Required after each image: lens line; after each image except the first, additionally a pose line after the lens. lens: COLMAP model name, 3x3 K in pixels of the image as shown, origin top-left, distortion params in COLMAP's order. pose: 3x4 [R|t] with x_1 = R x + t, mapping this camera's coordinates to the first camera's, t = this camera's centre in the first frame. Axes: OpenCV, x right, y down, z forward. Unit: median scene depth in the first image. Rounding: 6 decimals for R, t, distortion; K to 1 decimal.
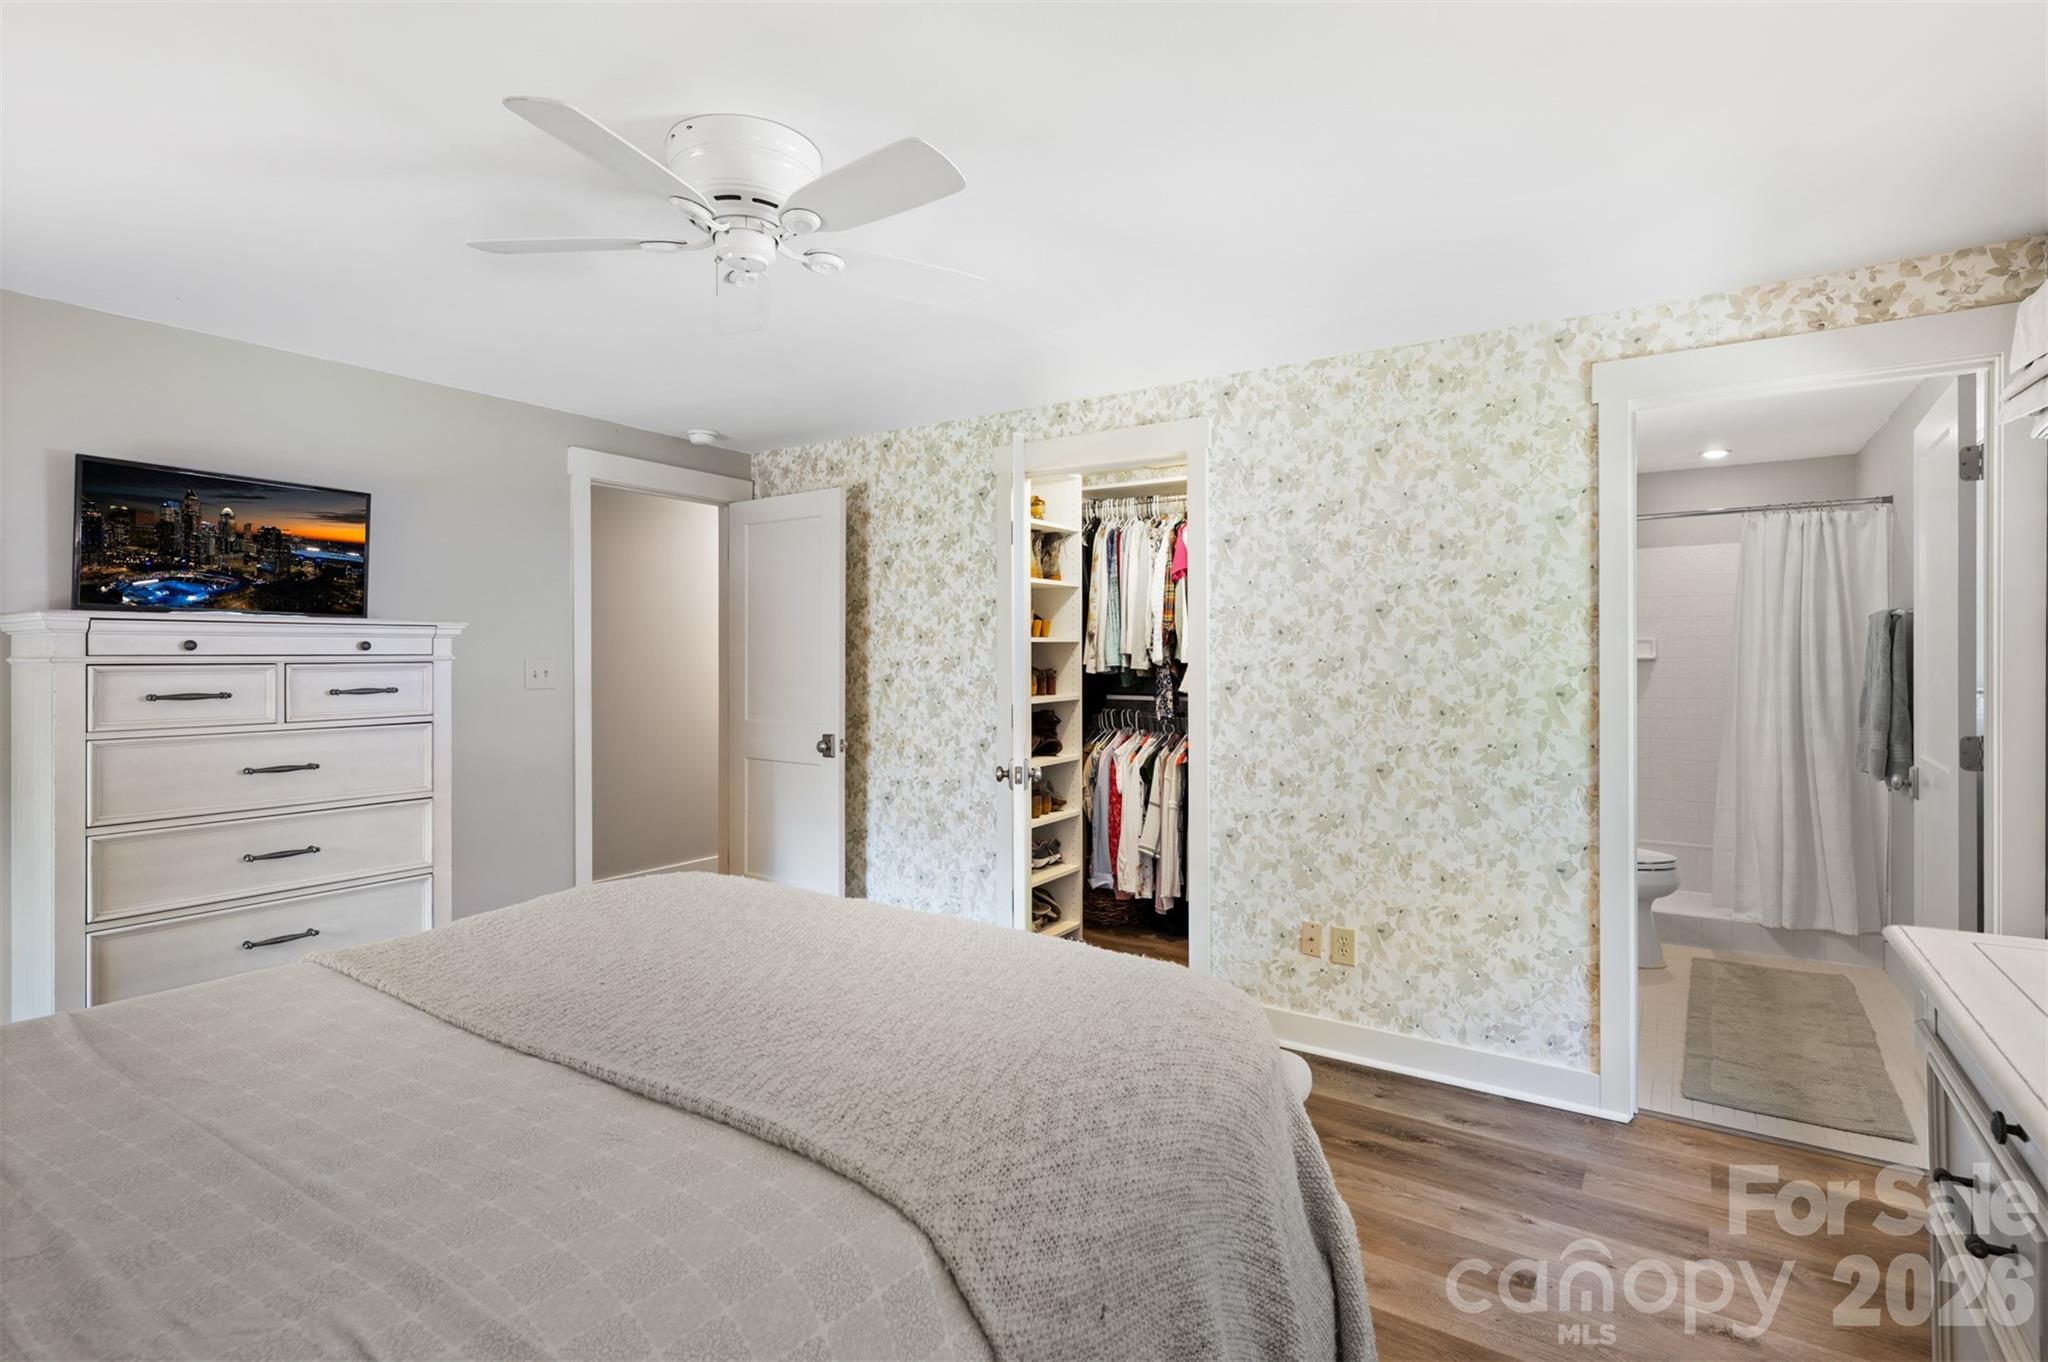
lens RADIAL K [[968.8, 0, 1032.2], [0, 968.8, 678.0], [0, 0, 1]] dist [-0.001224, -0.000145]
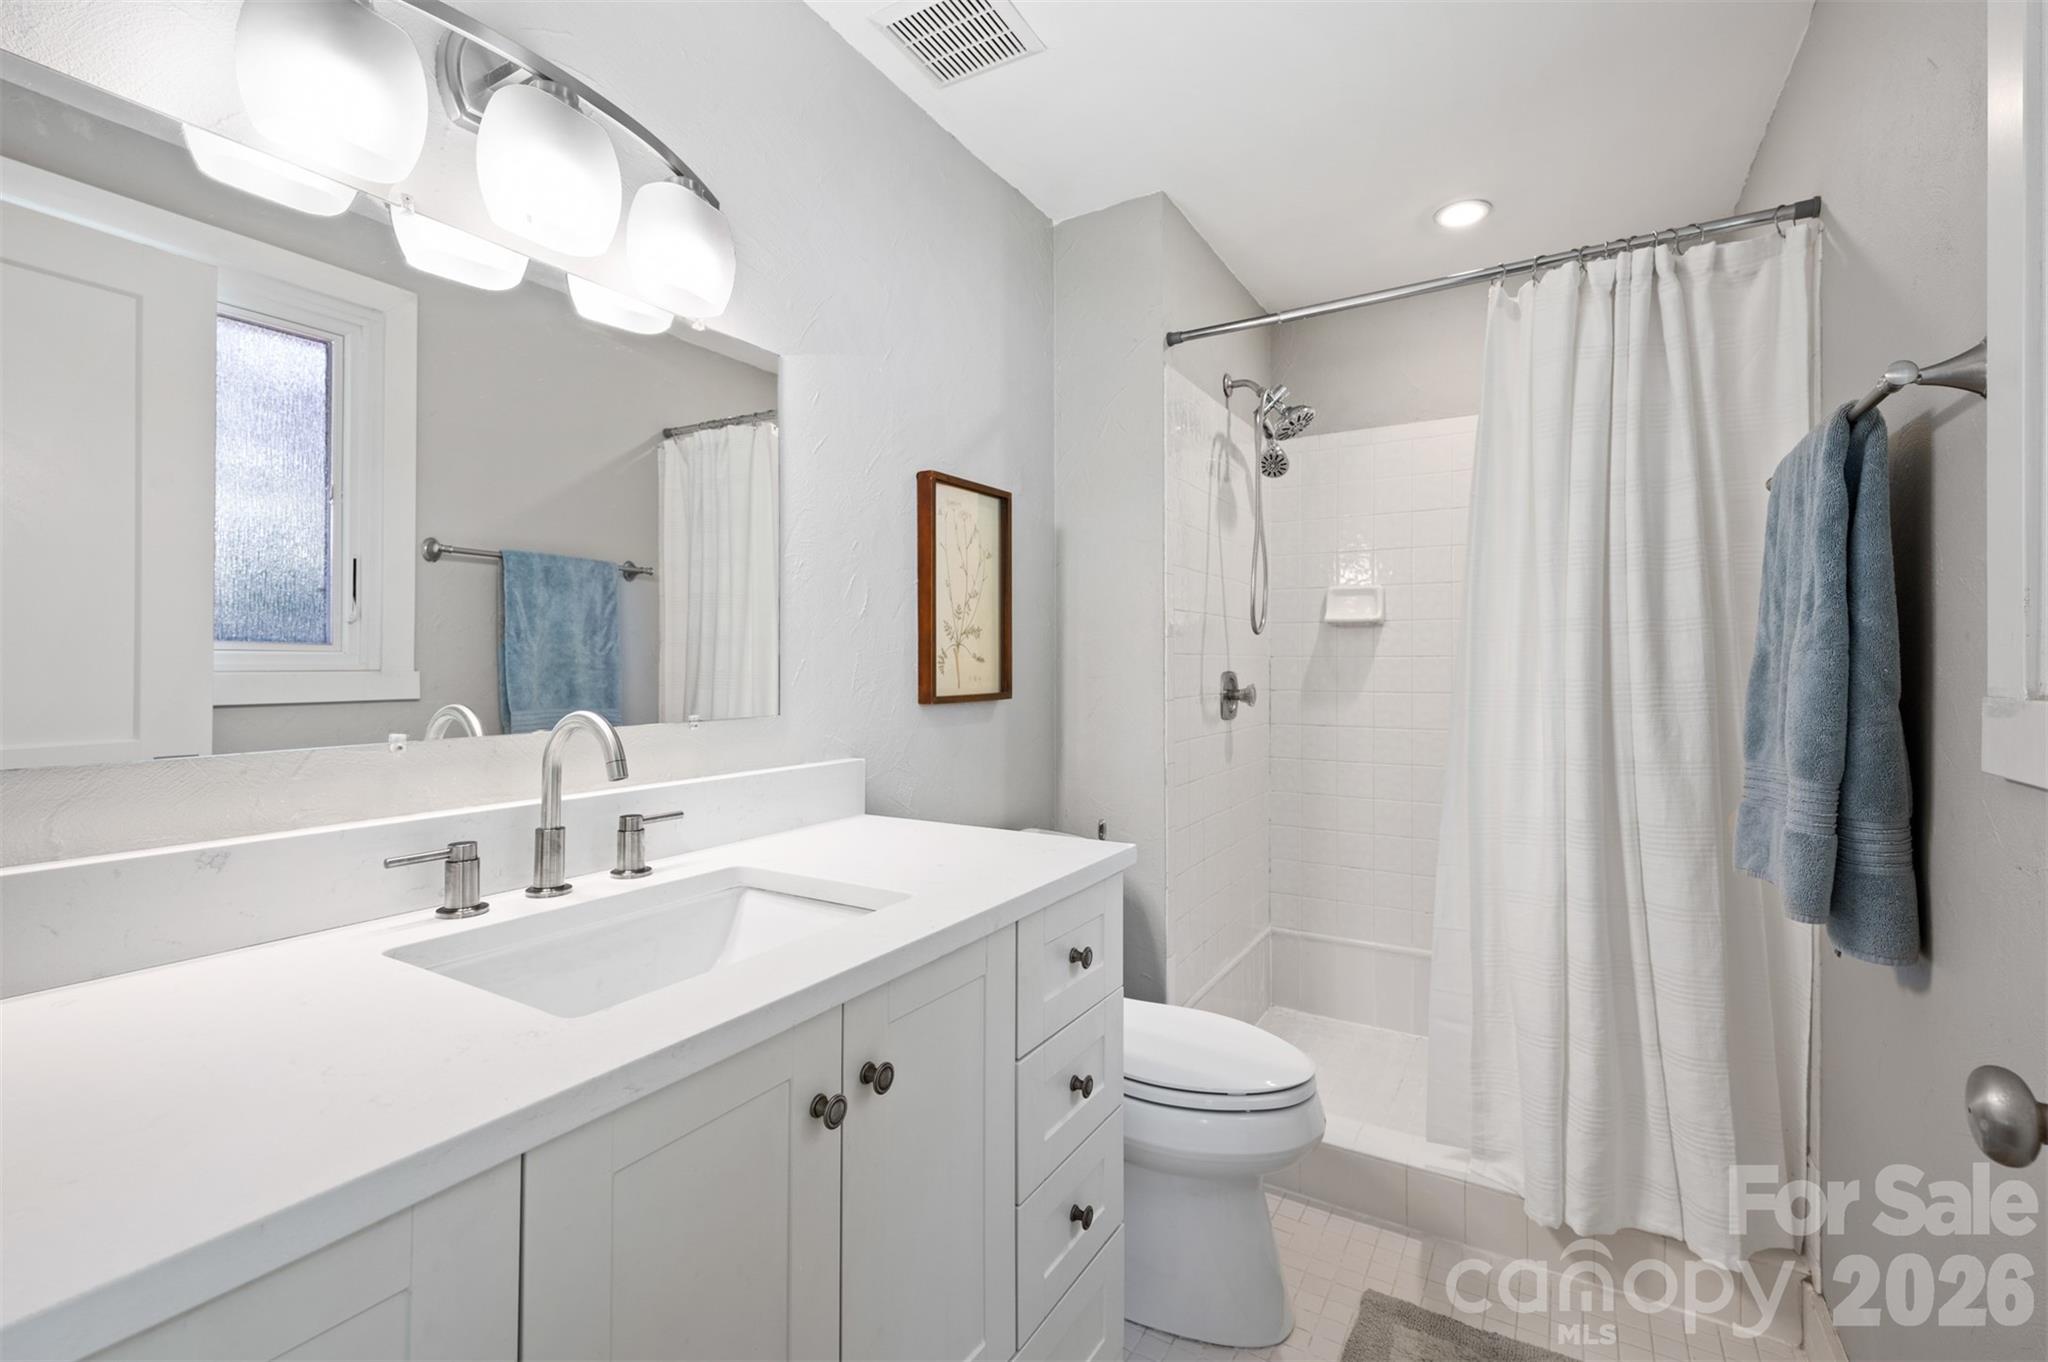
lens RADIAL K [[882.5, 0, 1024.0], [0, 882.5, 681.0], [0, 0, 1]] dist [-0.000042, 0.000102]
pose [[0.999049, -0.000879, 0.043592, 0.522296], [0.000861, 1.000000, 0.000420, 0.018797], [-0.043593, -0.000382, 0.999049, 0.625764]]
